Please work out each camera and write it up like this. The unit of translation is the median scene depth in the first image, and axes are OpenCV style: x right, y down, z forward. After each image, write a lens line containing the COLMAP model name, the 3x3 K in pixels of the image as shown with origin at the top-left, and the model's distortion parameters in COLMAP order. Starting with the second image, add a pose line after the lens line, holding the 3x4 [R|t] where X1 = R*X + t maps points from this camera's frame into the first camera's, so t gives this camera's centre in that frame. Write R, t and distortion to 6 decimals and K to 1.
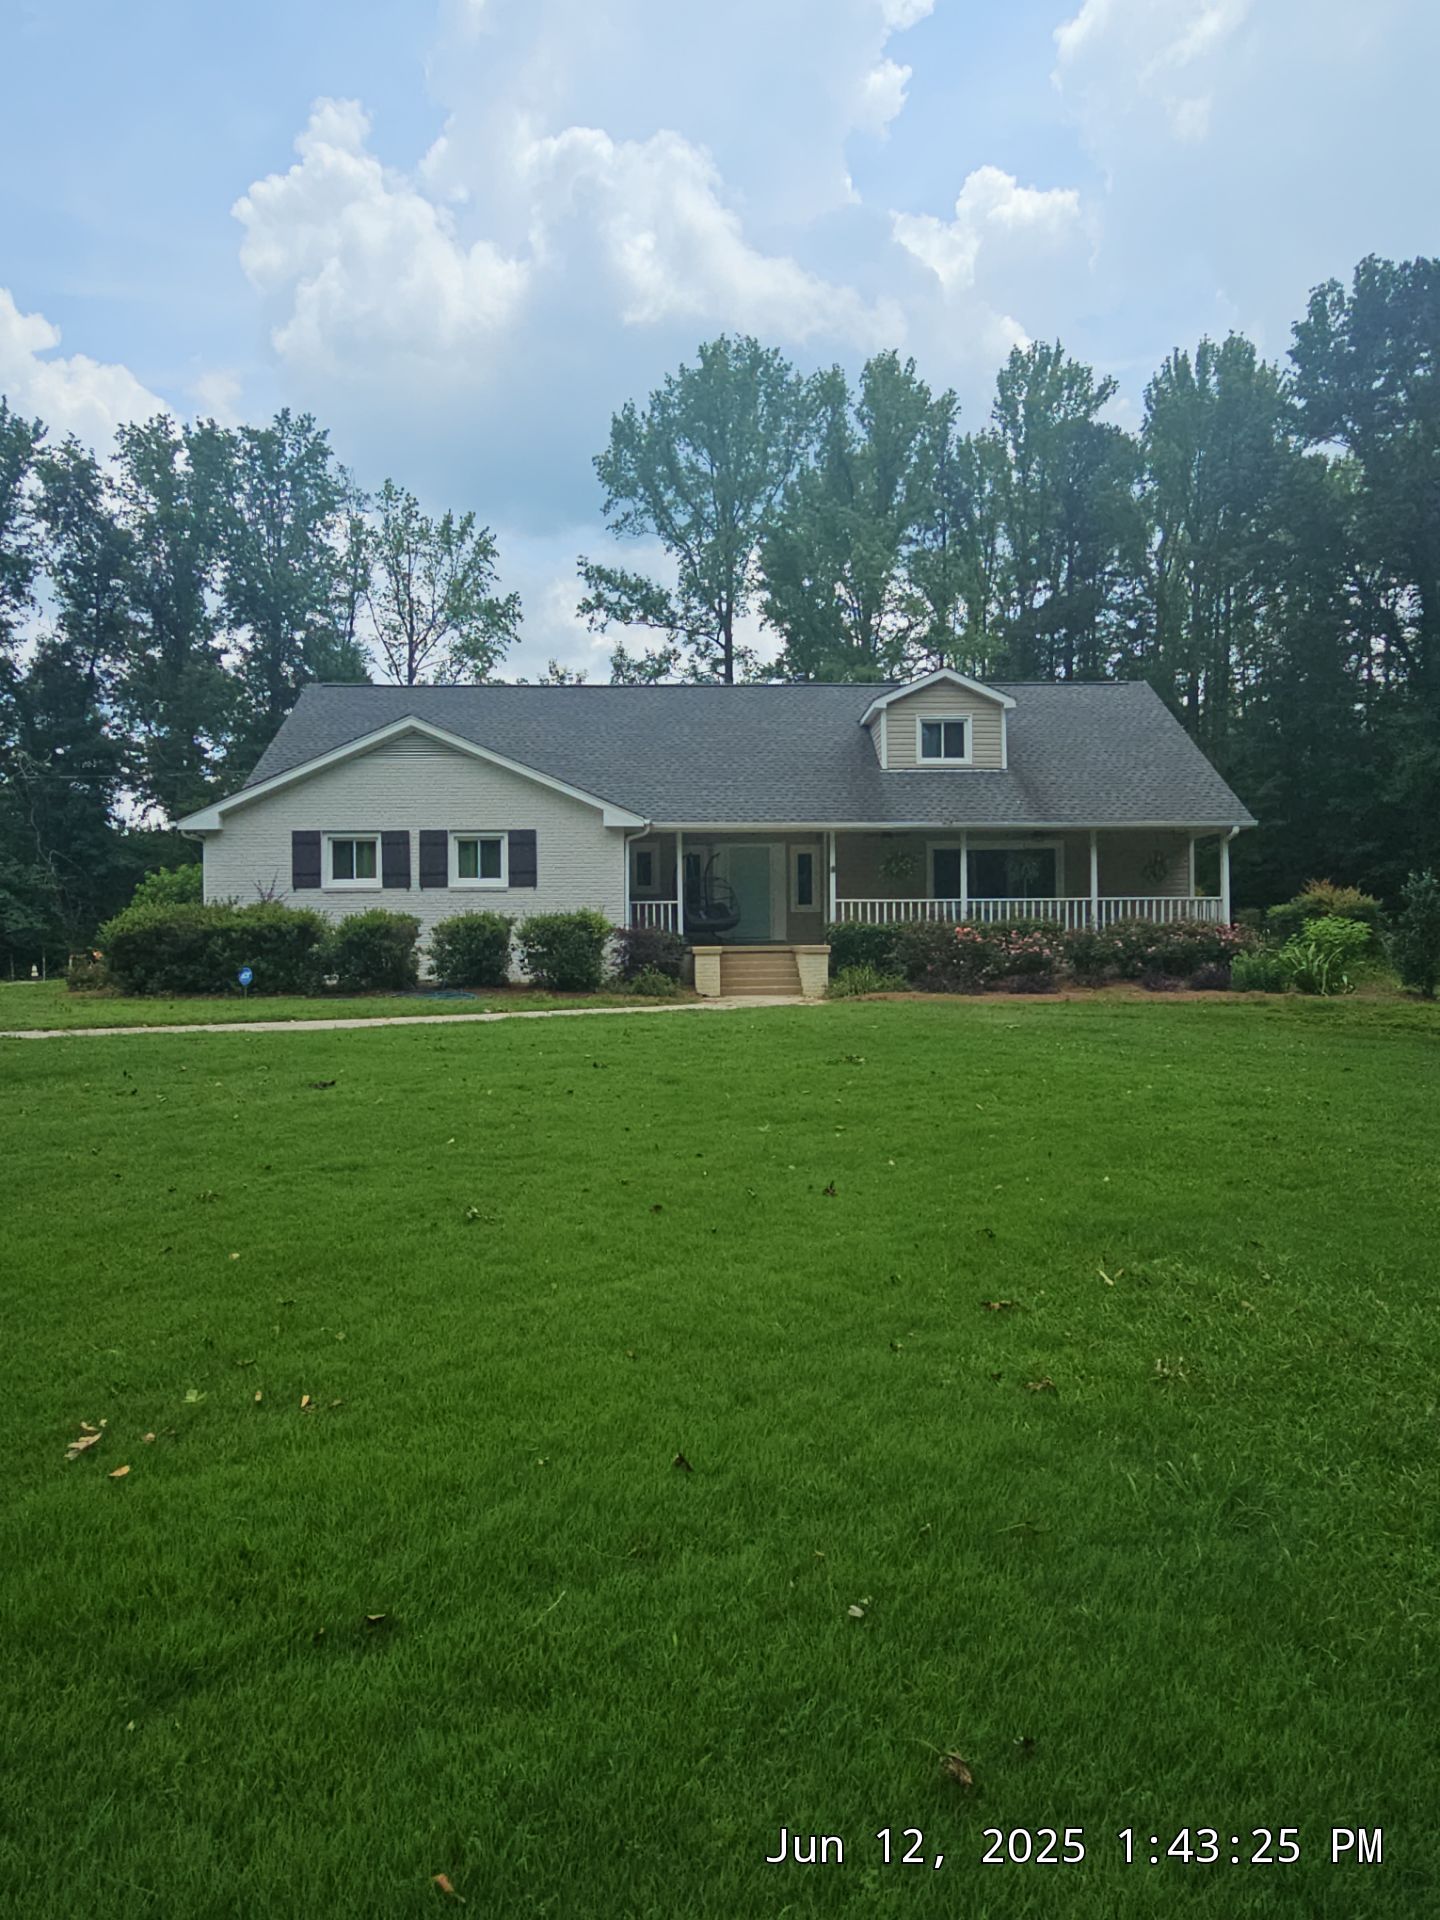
lens RADIAL K [[1147.7, 0, 711.9], [0, 1147.7, 962.6], [0, 0, 1]] dist [-0.006514, -0.000986]
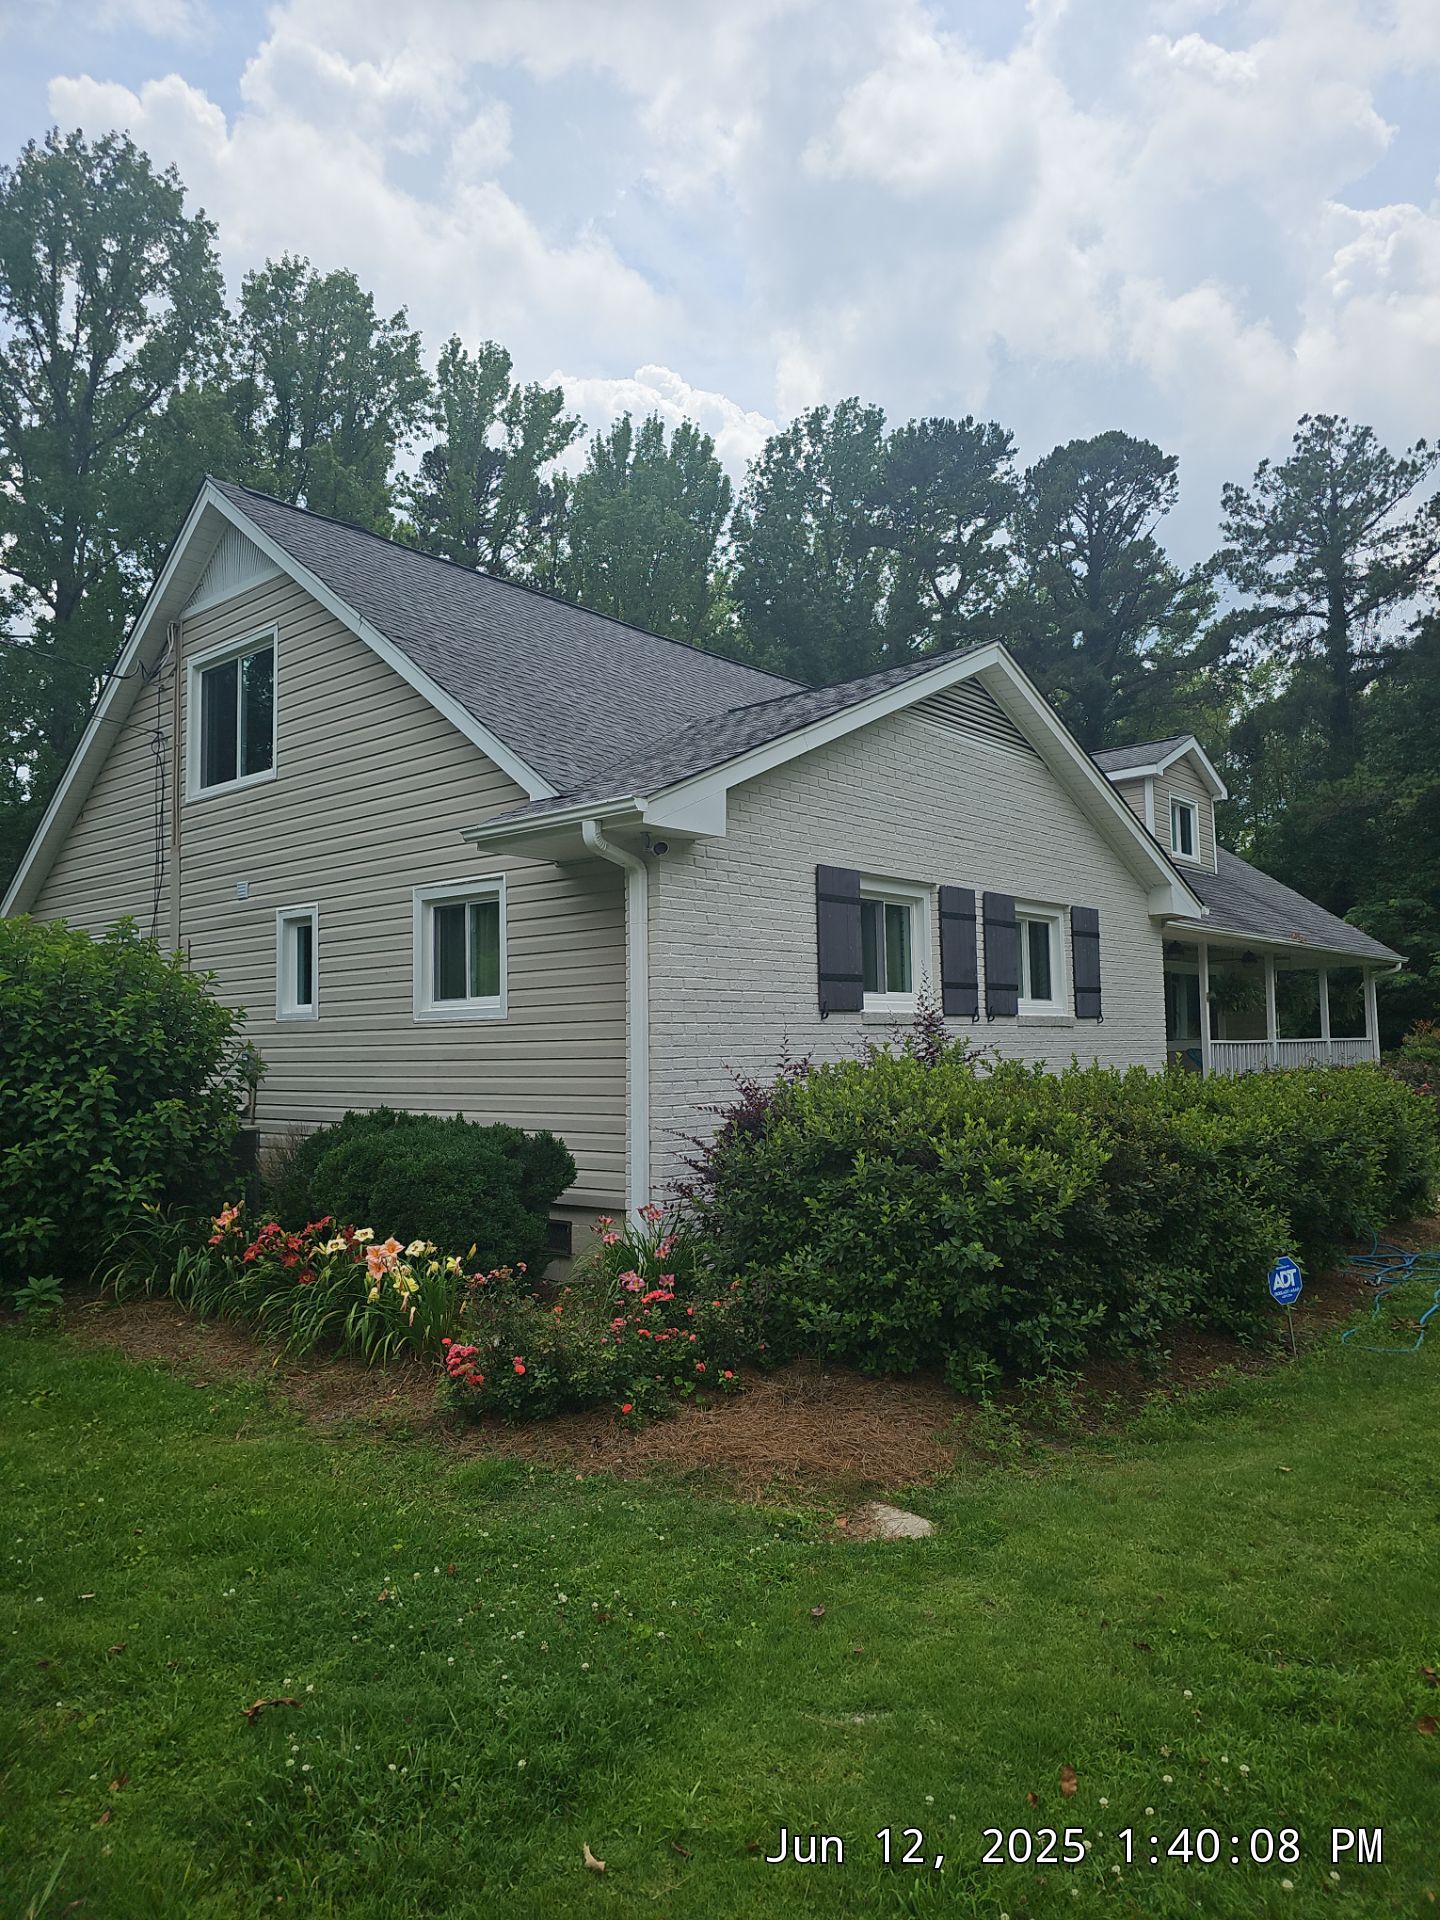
lens RADIAL K [[1268.6, 0, 720.0], [0, 1268.6, 960.0], [0, 0, 1]] dist [0.058470, -0.052452]
pose [[0.683595, 0.048876, 0.728223, -0.678541], [0.016480, 0.996467, -0.082350, -0.046859], [-0.729676, 0.068295, 0.680374, 0.714000]]
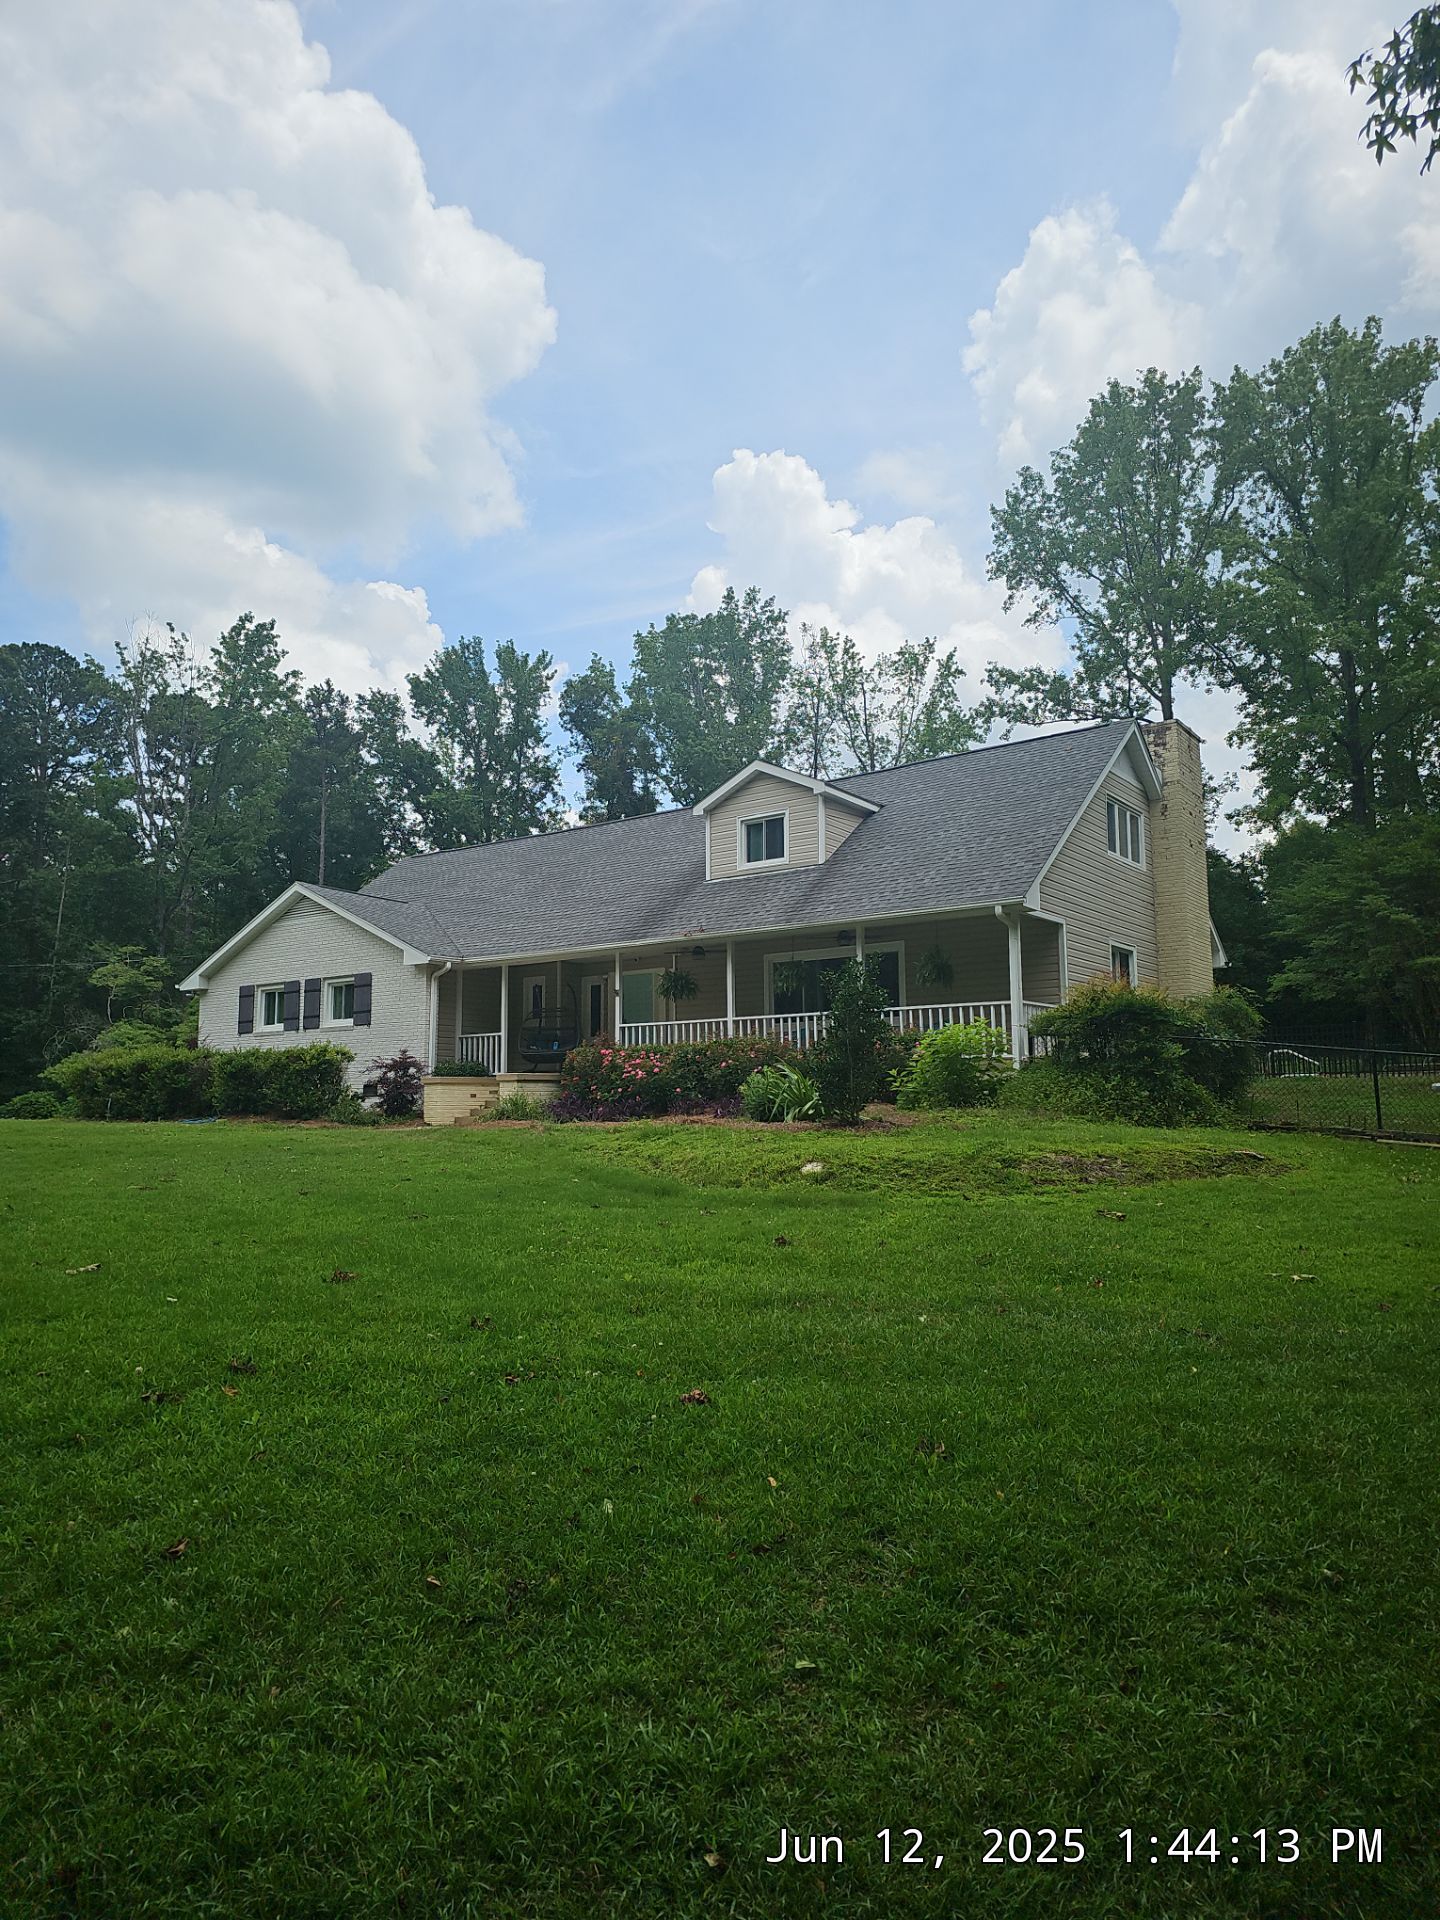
lens RADIAL K [[1249.8, 0, 713.2], [0, 1249.8, 955.4], [0, 0, 1]] dist [0.065224, -0.025400]
pose [[0.786297, -0.071696, -0.613674, 0.826100], [-0.005029, 0.992469, -0.122395, 0.013139], [0.617828, 0.099325, 0.780015, 0.256790]]
